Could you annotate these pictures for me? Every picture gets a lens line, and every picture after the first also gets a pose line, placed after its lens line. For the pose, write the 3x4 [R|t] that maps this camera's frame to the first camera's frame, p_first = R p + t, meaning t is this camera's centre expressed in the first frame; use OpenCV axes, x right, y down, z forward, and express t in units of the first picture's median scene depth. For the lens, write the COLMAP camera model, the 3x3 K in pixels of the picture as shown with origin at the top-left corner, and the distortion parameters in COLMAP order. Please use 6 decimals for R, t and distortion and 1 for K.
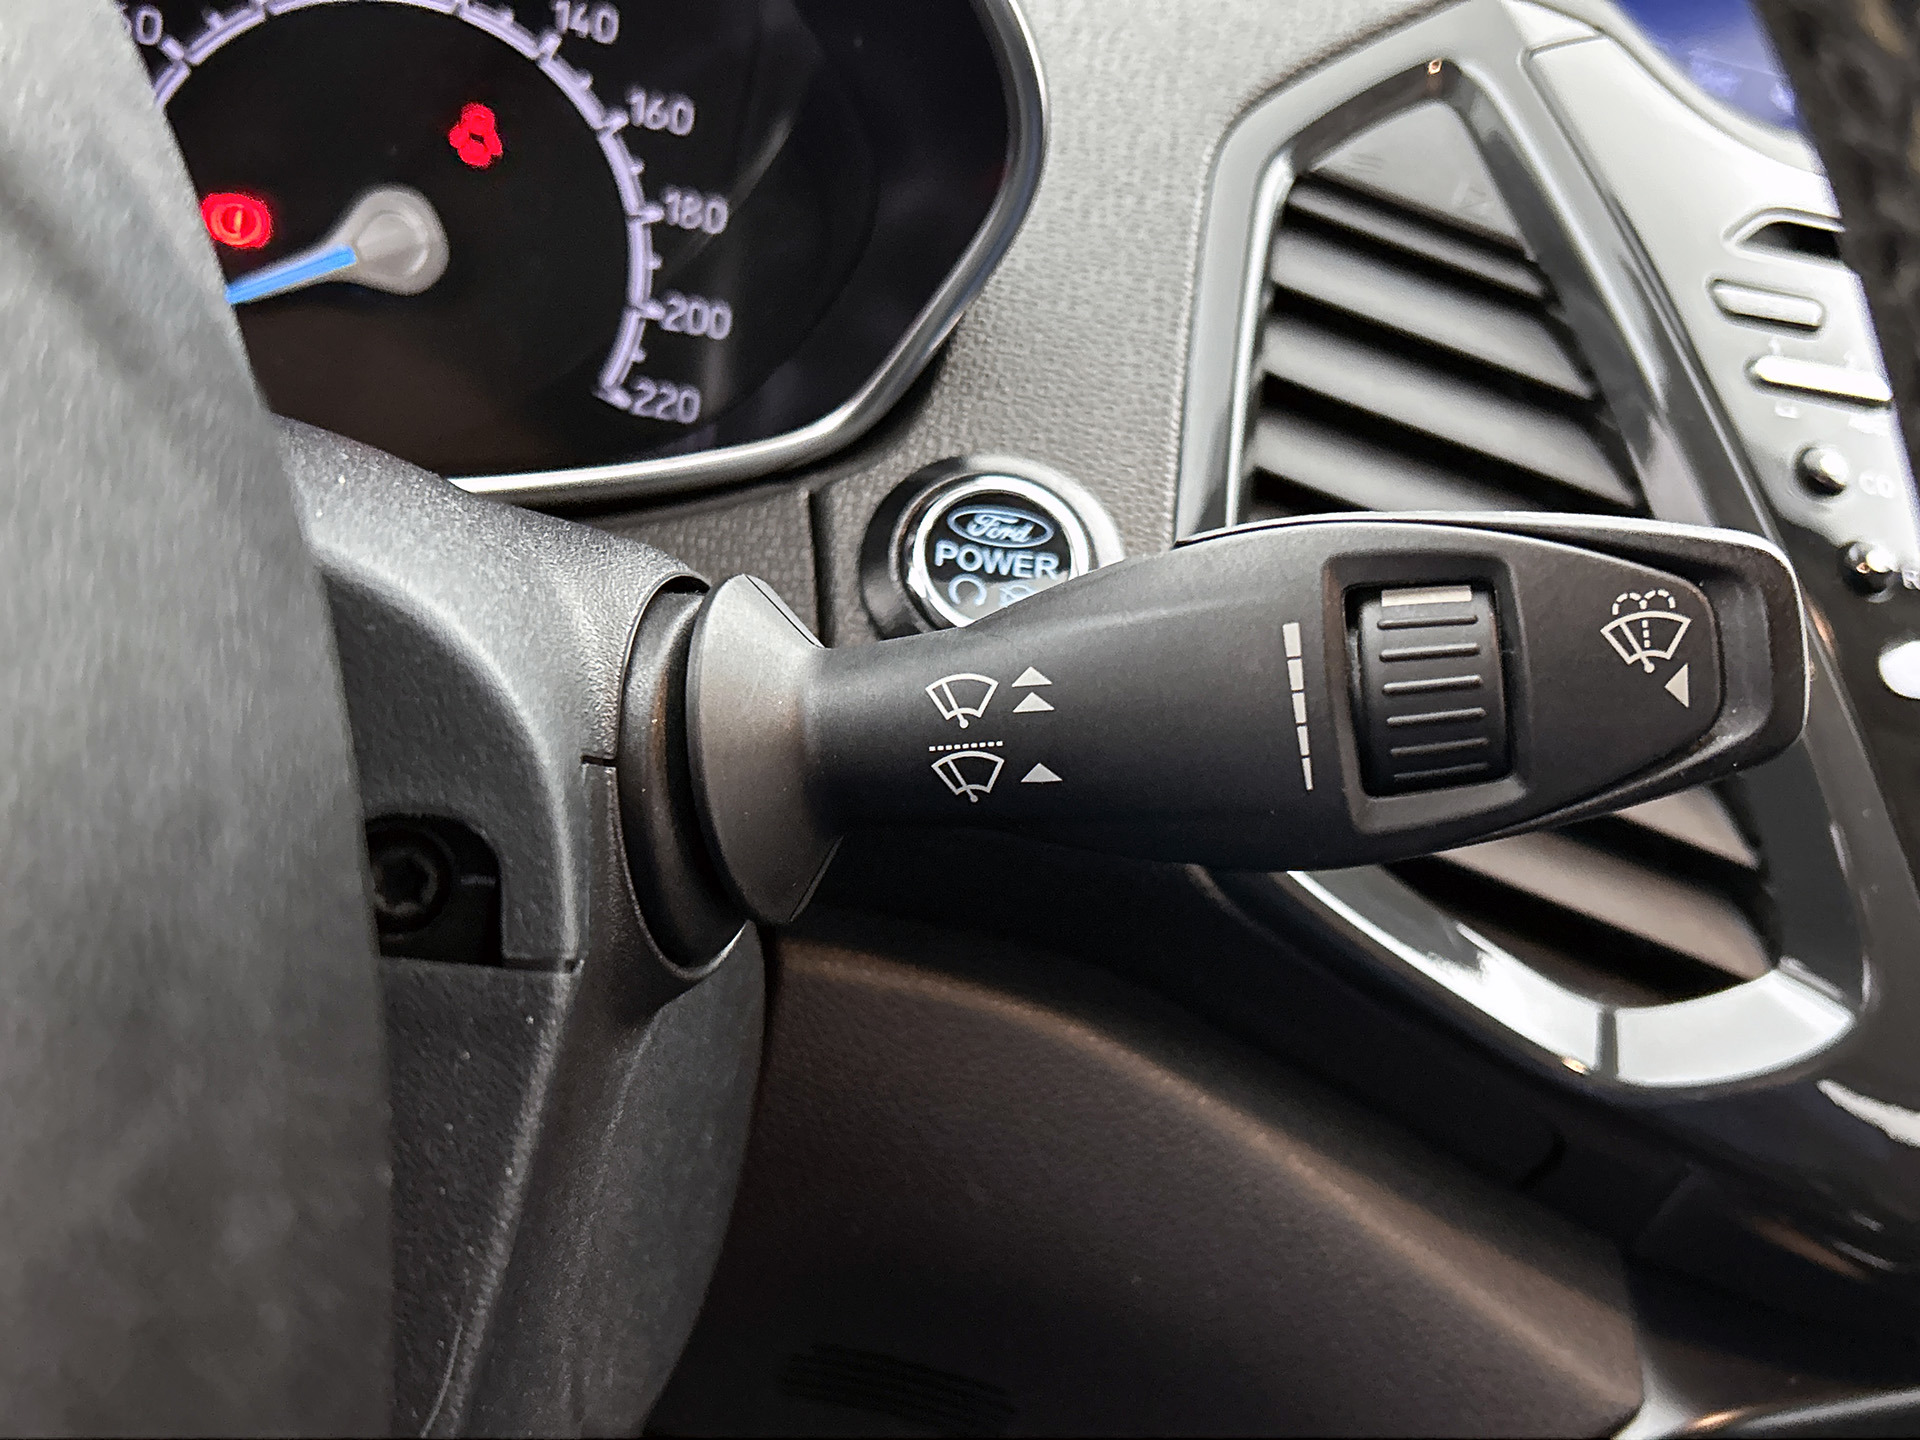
lens RADIAL K [[2138.8, 0, 960.0], [0, 2138.8, 720.0], [0, 0, 1]] dist [0.050735, -0.045874]
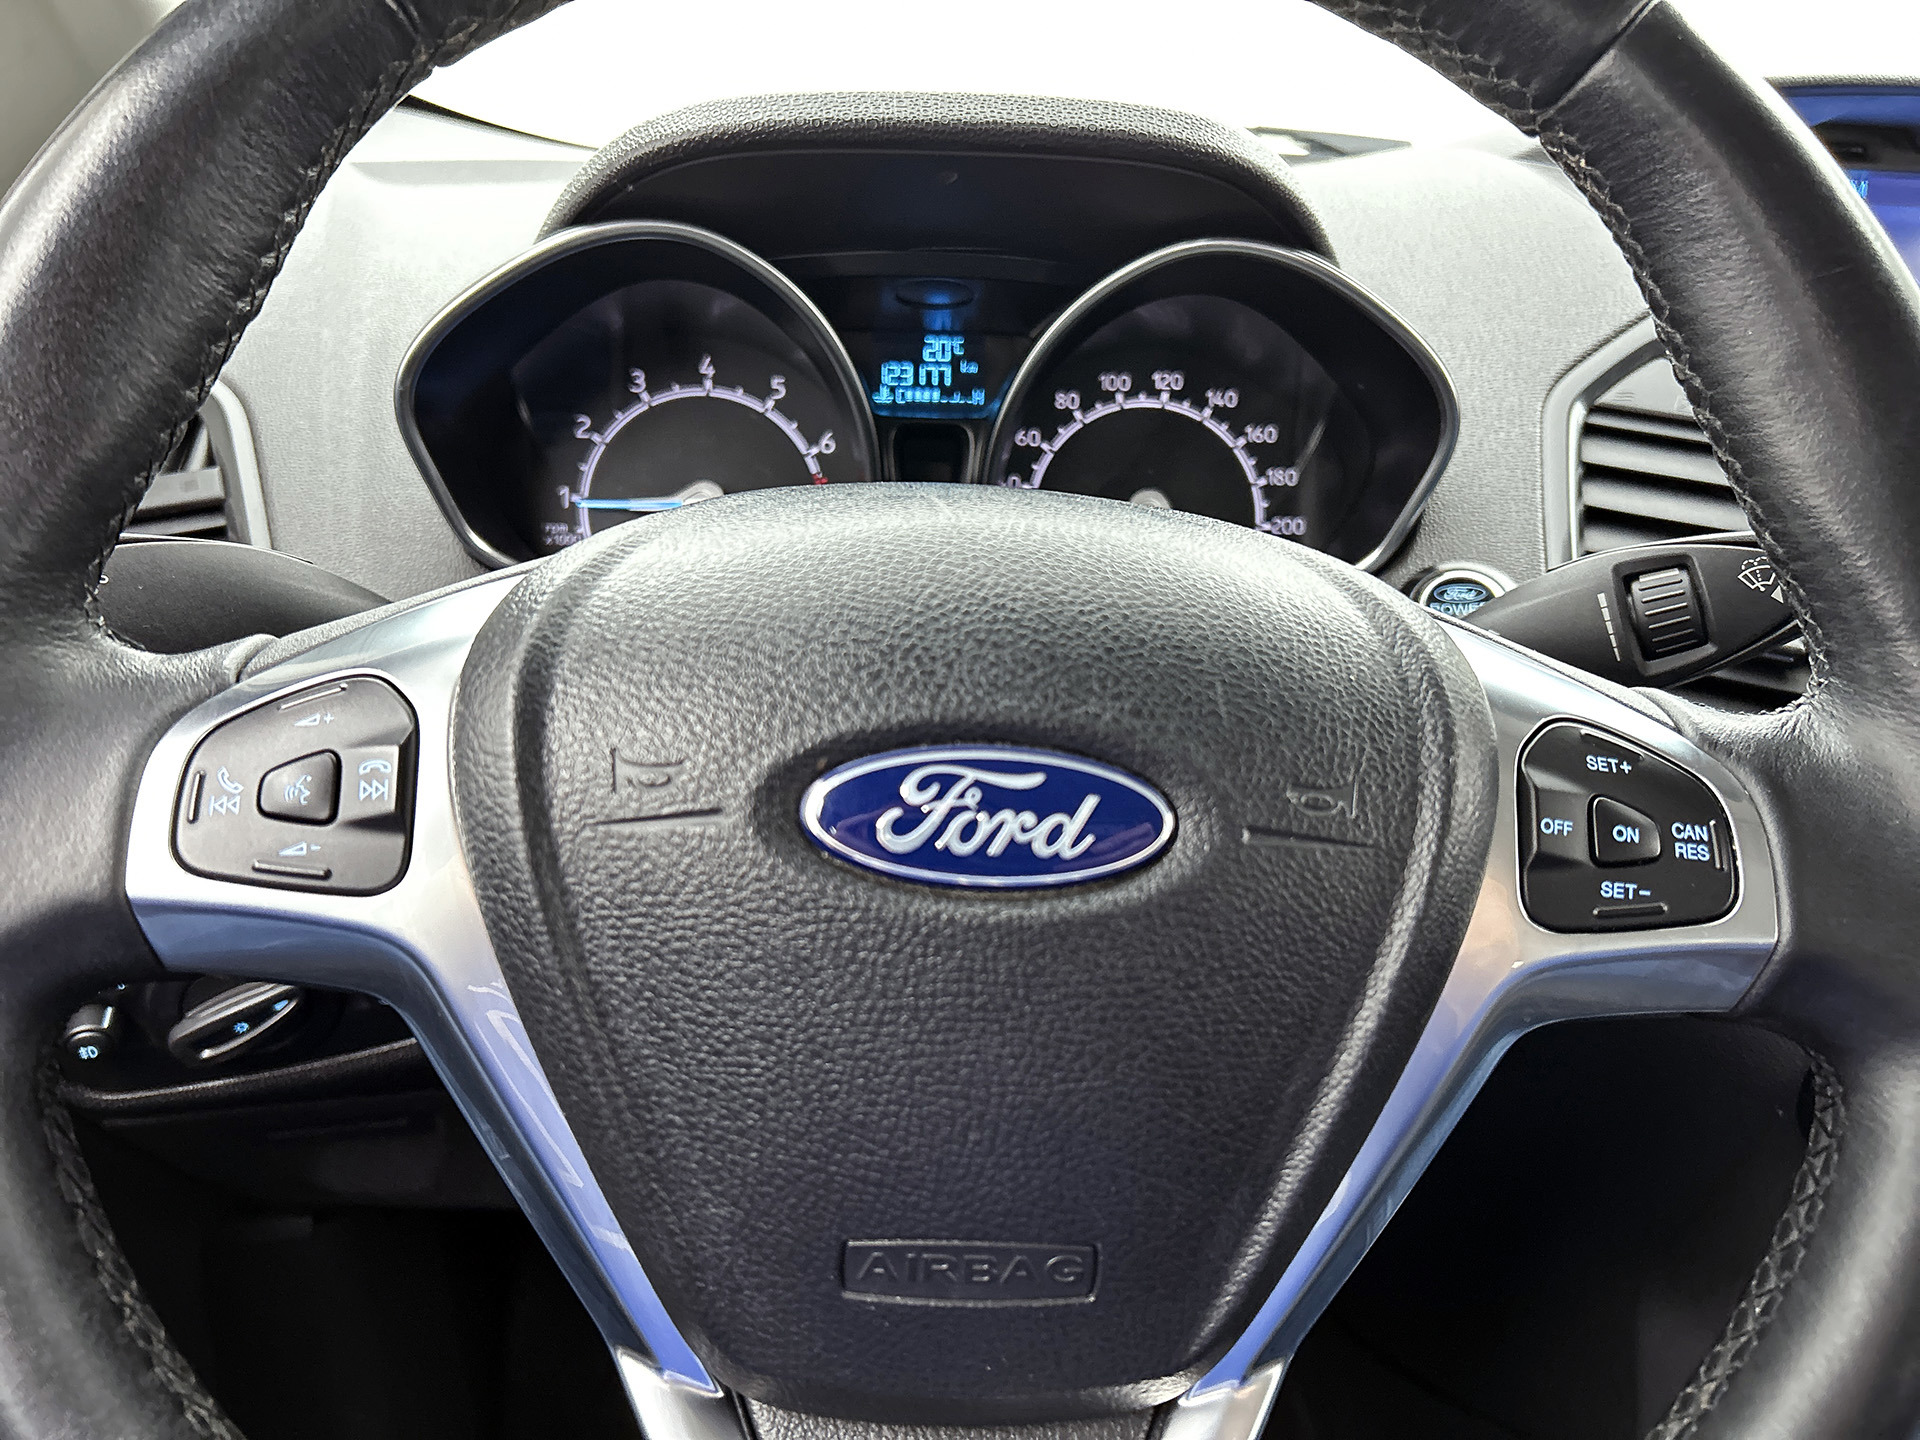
lens RADIAL K [[1493.1, 0, 960.0], [0, 1493.1, 720.0], [0, 0, 1]] dist [0.075534, -0.135655]
pose [[0.953491, -0.122341, -0.275479, -0.052682], [0.099620, 0.990474, -0.095066, 0.114688], [0.284485, 0.063201, 0.956595, -0.514508]]
